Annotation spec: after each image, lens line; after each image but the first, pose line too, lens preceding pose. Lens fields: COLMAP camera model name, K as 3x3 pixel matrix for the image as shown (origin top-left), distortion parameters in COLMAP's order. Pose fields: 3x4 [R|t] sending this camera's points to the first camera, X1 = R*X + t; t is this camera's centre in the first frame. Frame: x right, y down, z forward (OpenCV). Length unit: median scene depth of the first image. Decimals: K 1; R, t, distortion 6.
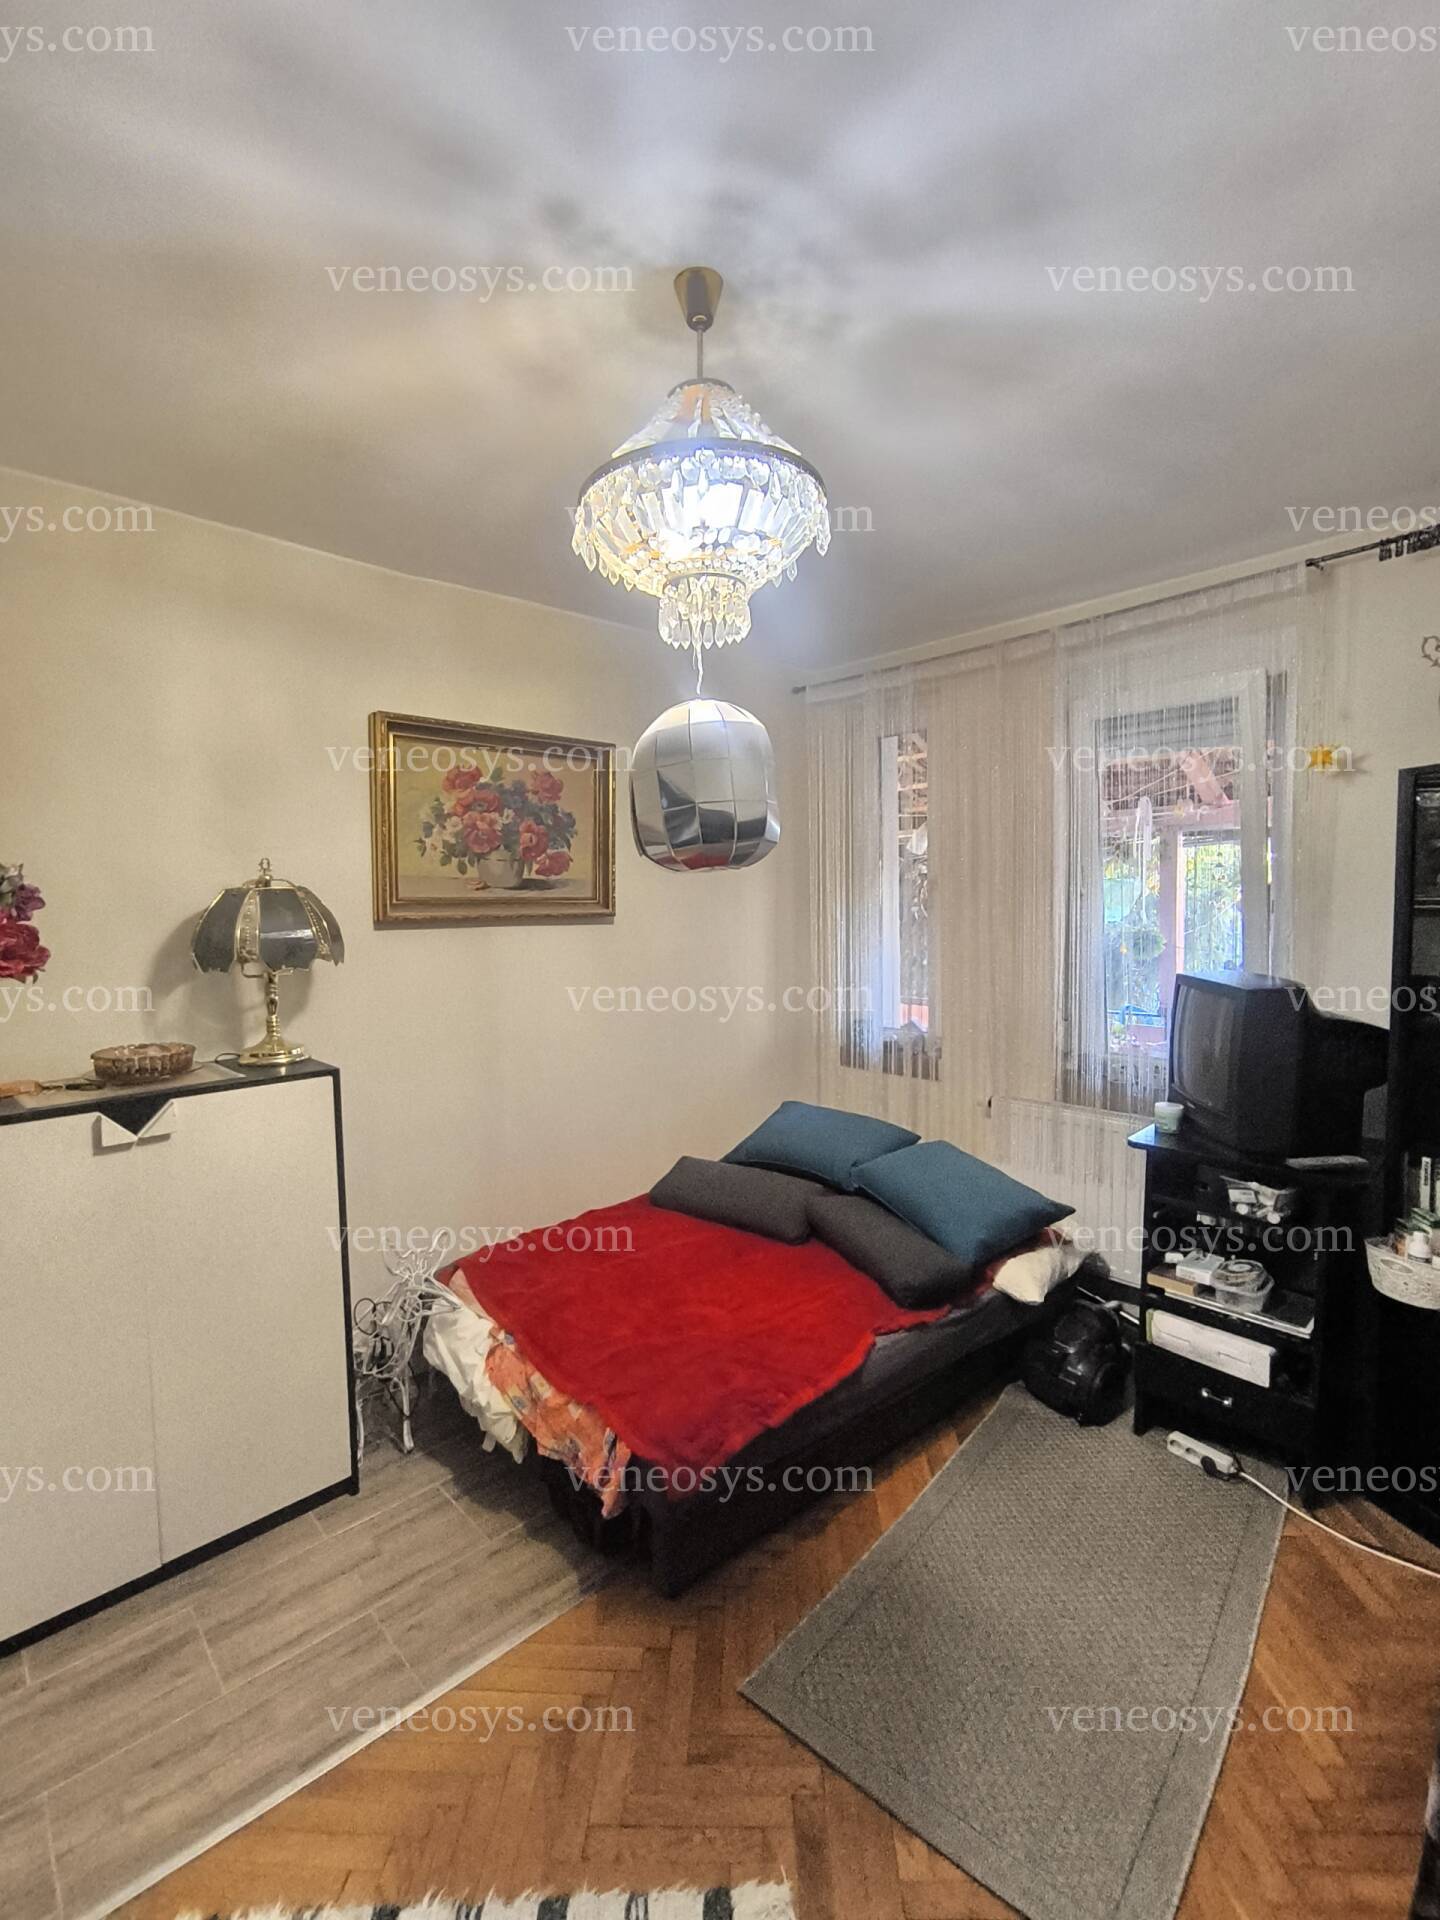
lens RADIAL K [[878.5, 0, 718.7], [0, 878.5, 951.4], [0, 0, 1]] dist [-0.044923, 0.026418]
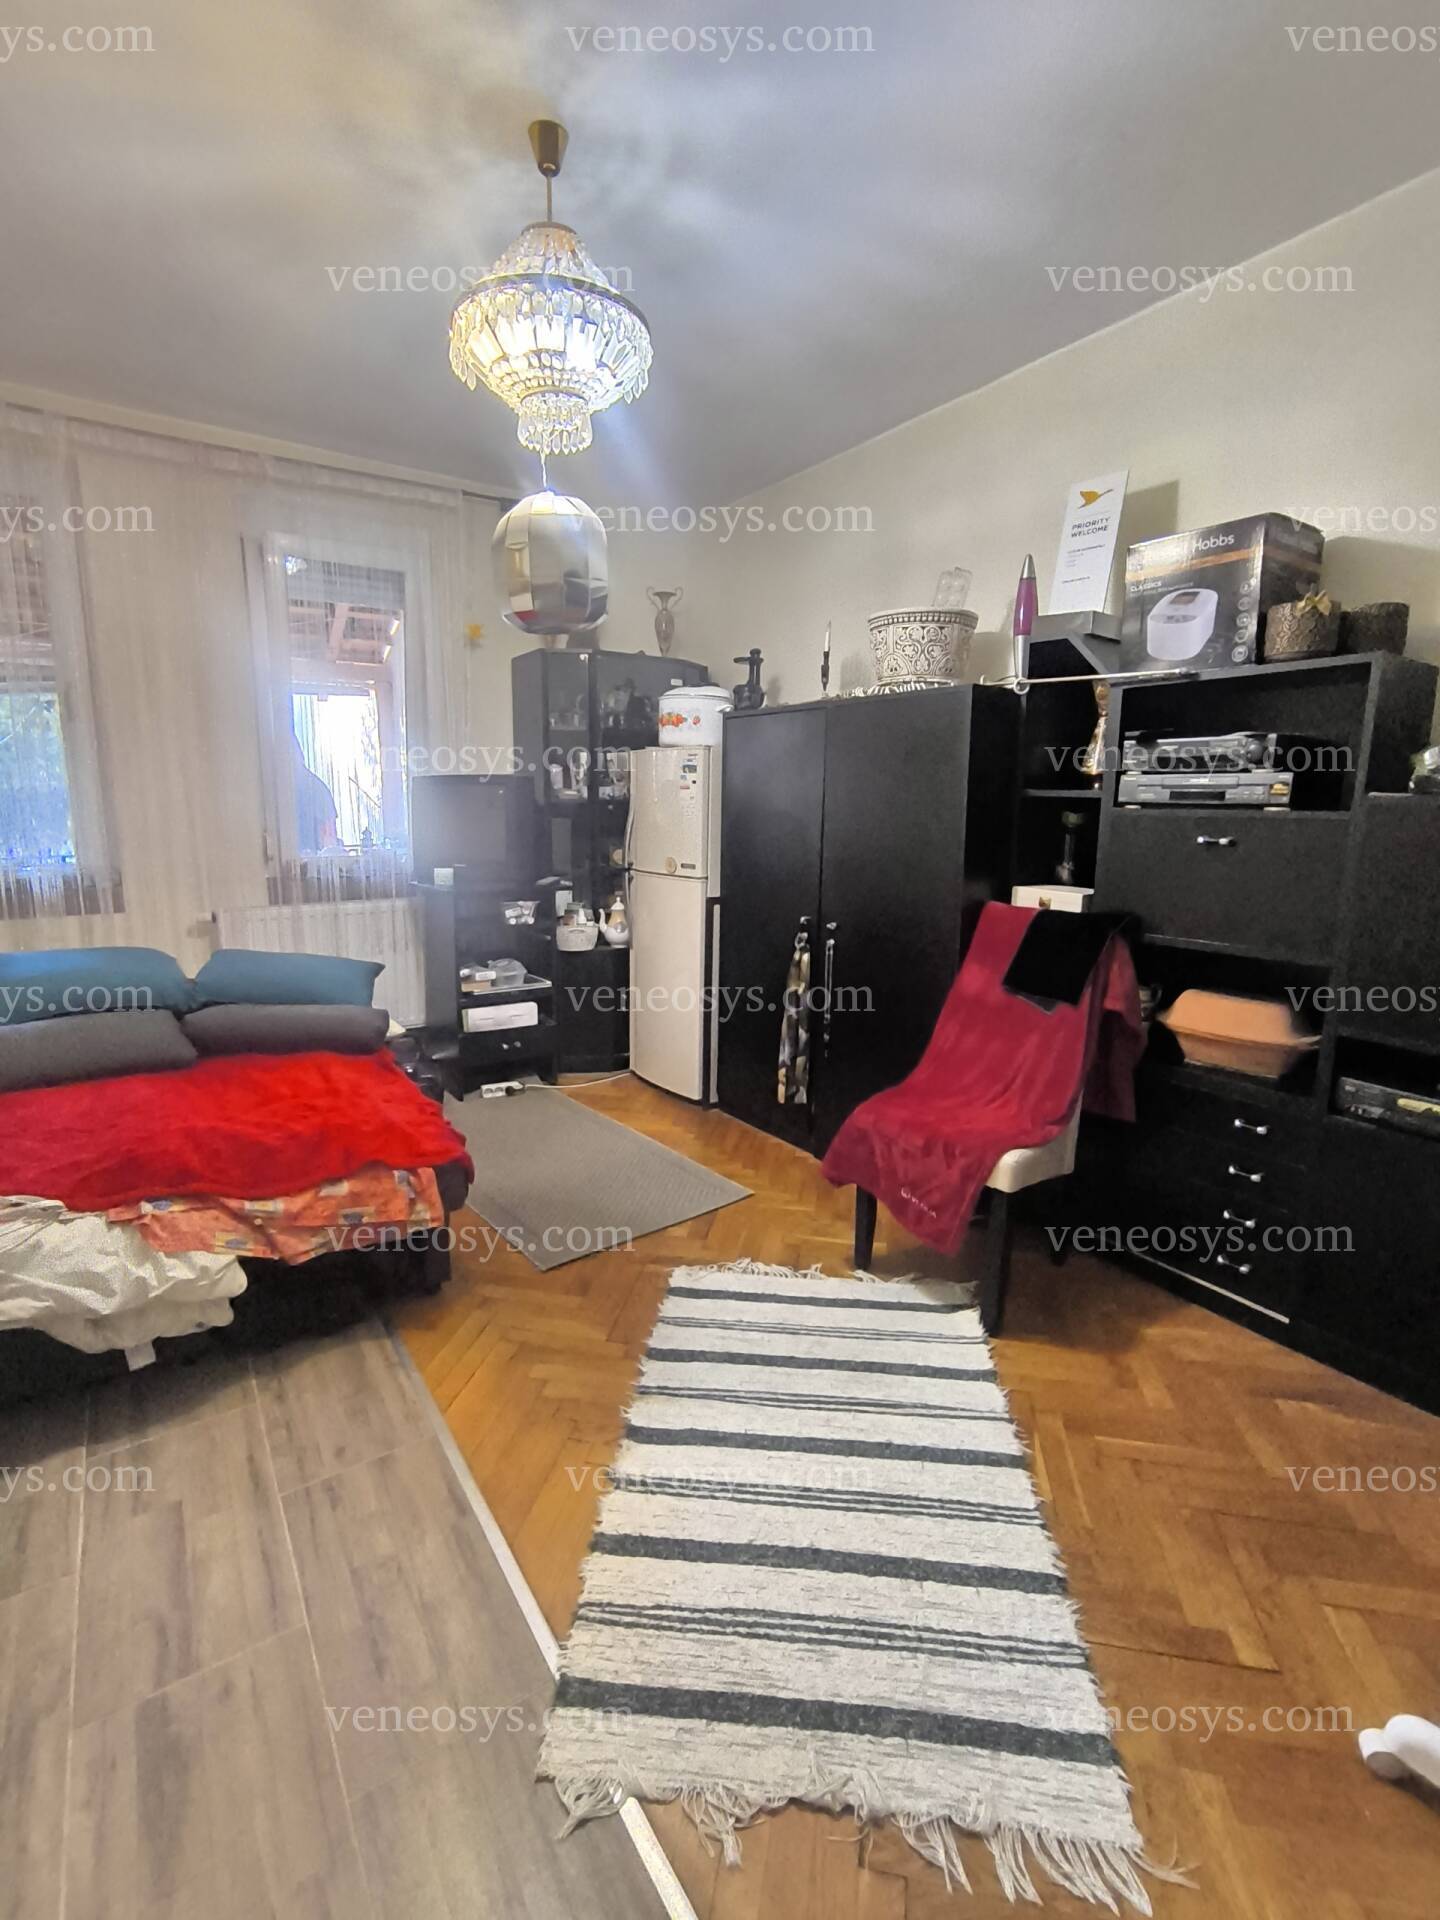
lens RADIAL K [[878.5, 0, 718.7], [0, 878.5, 951.4], [0, 0, 1]] dist [-0.044923, 0.026418]
pose [[0.155099, -0.157739, 0.975224, -0.897854], [0.049871, 0.987162, 0.151739, 0.132087], [-0.986639, 0.025101, 0.160974, 0.384880]]
